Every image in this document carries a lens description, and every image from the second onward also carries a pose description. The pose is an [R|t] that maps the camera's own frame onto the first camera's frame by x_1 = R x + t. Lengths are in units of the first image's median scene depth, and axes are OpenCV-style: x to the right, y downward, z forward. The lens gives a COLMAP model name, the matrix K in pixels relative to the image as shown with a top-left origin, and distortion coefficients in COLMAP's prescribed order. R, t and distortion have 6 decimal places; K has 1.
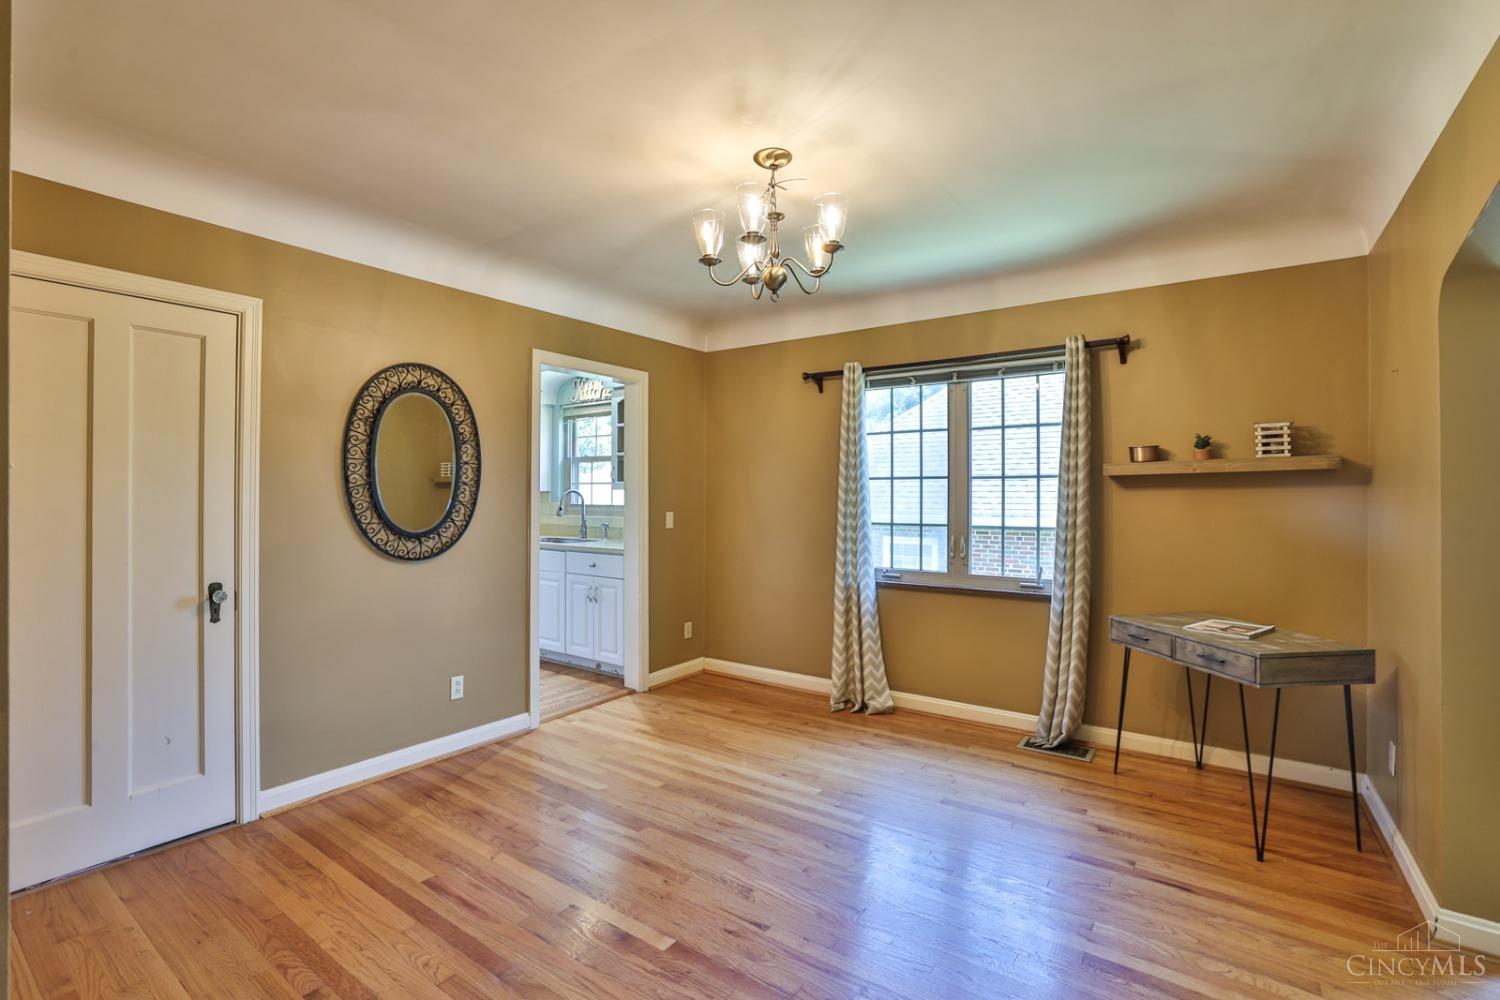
lens RADIAL K [[681.7, 0, 737.9], [0, 681.7, 494.2], [0, 0, 1]] dist [-0.045198, 0.014112]
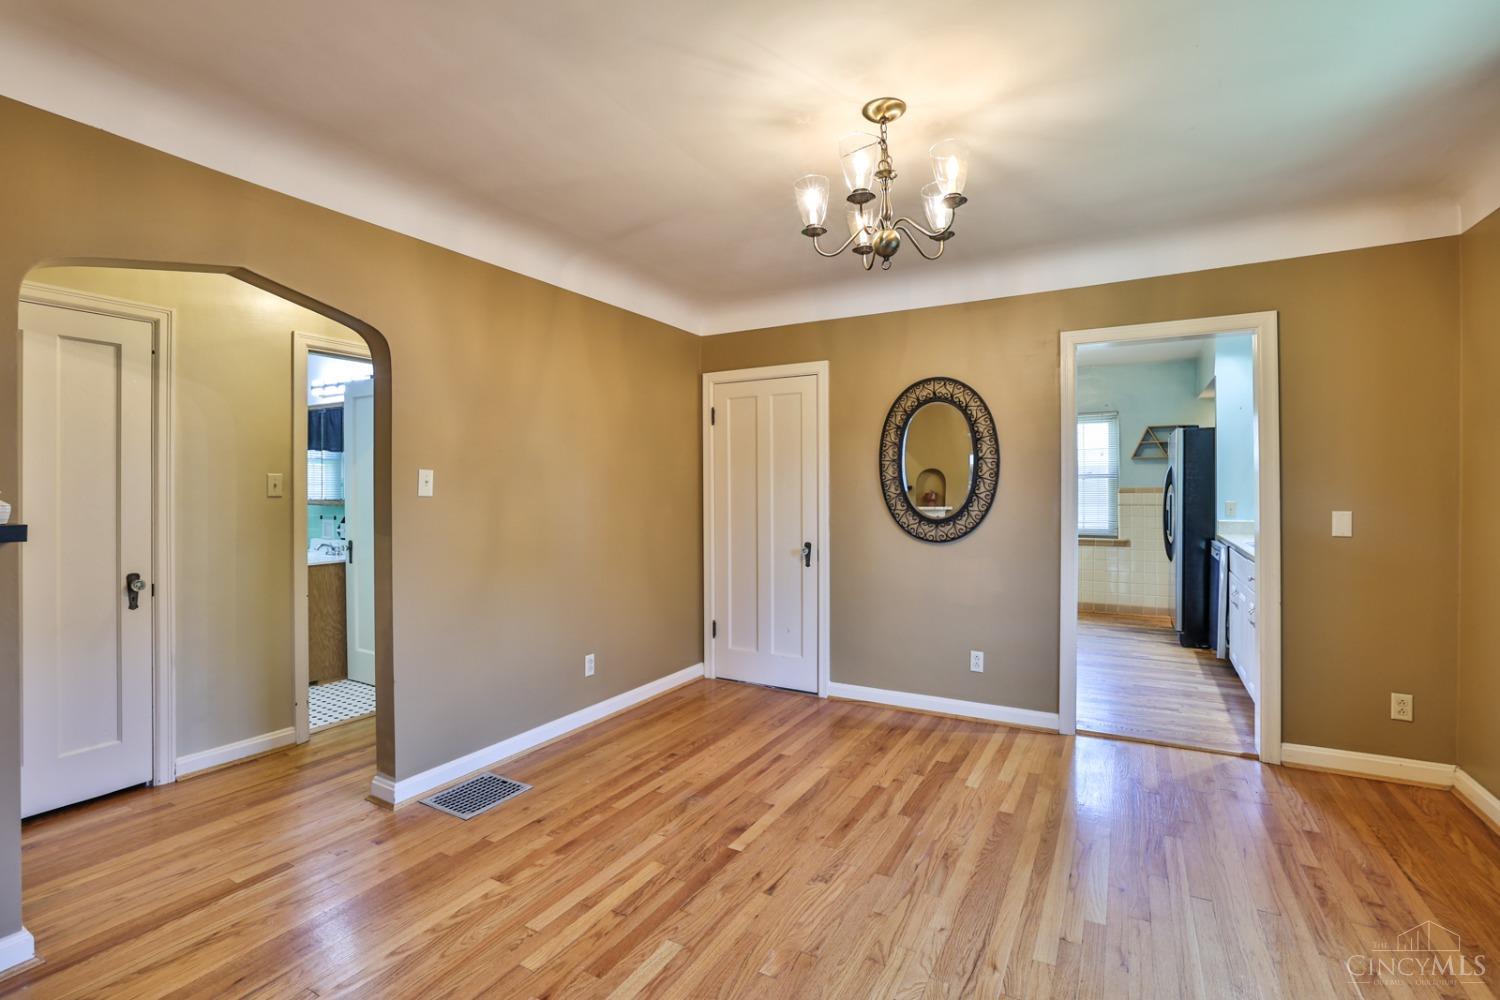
lens RADIAL K [[681.7, 0, 740.7], [0, 681.7, 490.1], [0, 0, 1]] dist [-0.045198, 0.014112]
pose [[0.102234, -0.003798, -0.994753, 0.704504], [0.005035, 0.999982, -0.003300, 0.008297], [0.994748, -0.004671, 0.102251, 0.547138]]
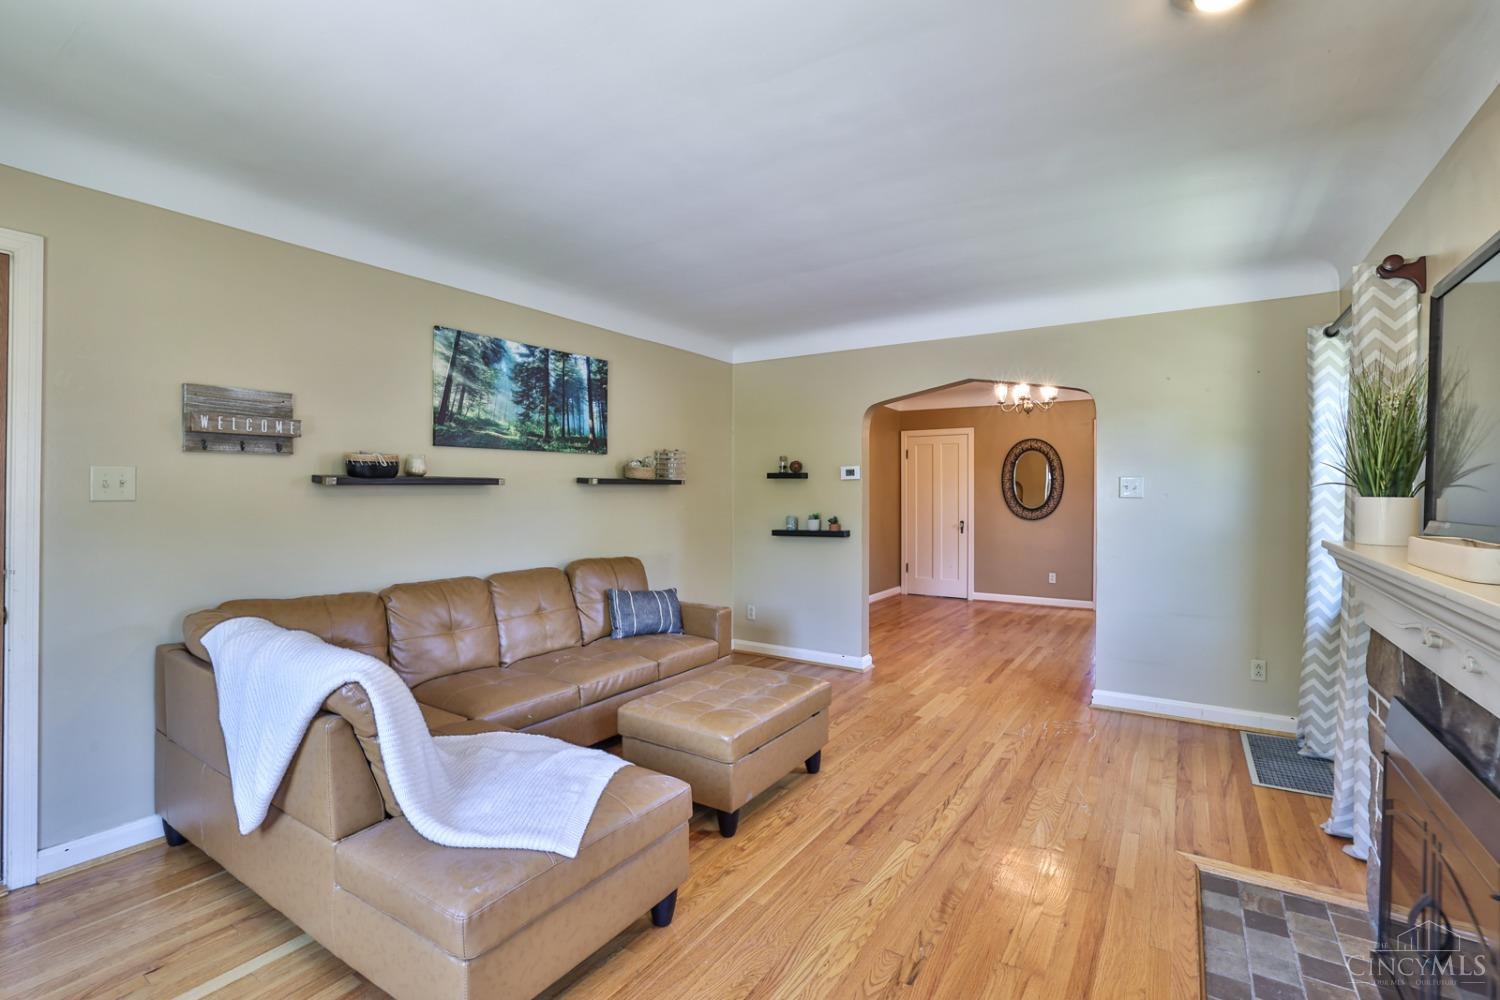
lens RADIAL K [[681.7, 0, 738.4], [0, 681.7, 490.3], [0, 0, 1]] dist [-0.045198, 0.014112]
pose [[0.036739, -0.006783, -0.999302, 1.967236], [0.000035, 0.999977, -0.006786, 0.008734], [0.999325, 0.000214, 0.036739, -0.146798]]
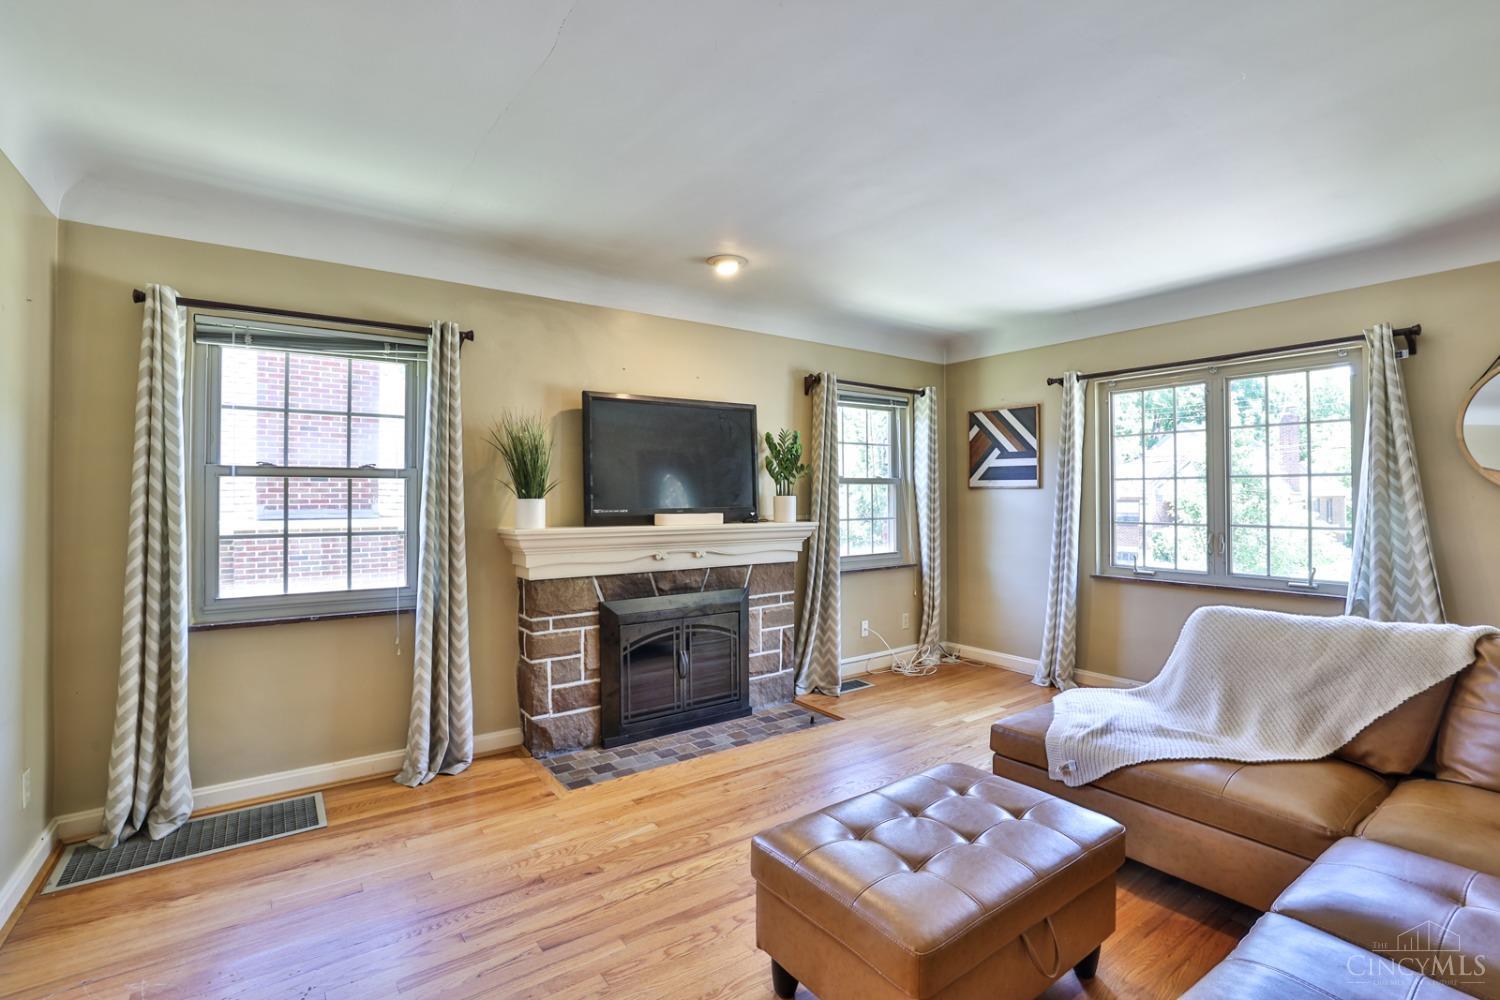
lens RADIAL K [[681.7, 0, 738.8], [0, 681.7, 487.2], [0, 0, 1]] dist [-0.045198, 0.014112]
pose [[0.324551, 0.006332, 0.945847, 0.422733], [0.002162, 0.999970, -0.007436, 0.001299], [-0.945866, 0.004458, 0.324528, -0.144739]]
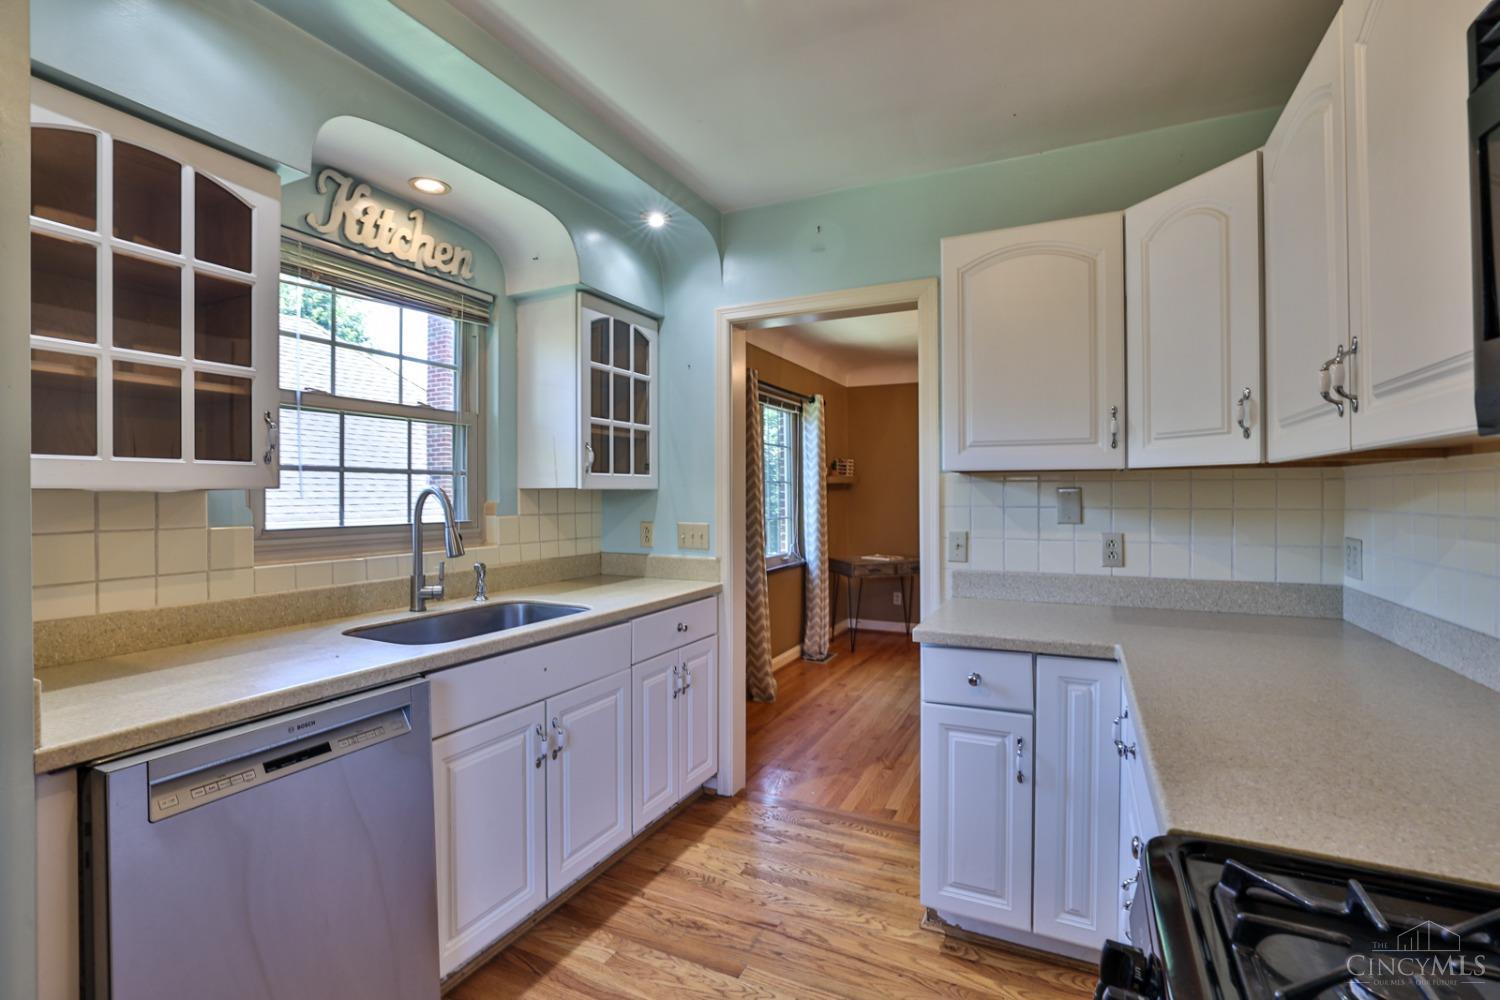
lens RADIAL K [[681.7, 0, 743.2], [0, 681.7, 496.7], [0, 0, 1]] dist [-0.045198, 0.014112]
pose [[-0.167612, -0.003743, 0.985846, -1.161307], [0.000198, 0.999993, 0.003830, -0.003681], [-0.985853, 0.000837, -0.167610, 1.595050]]
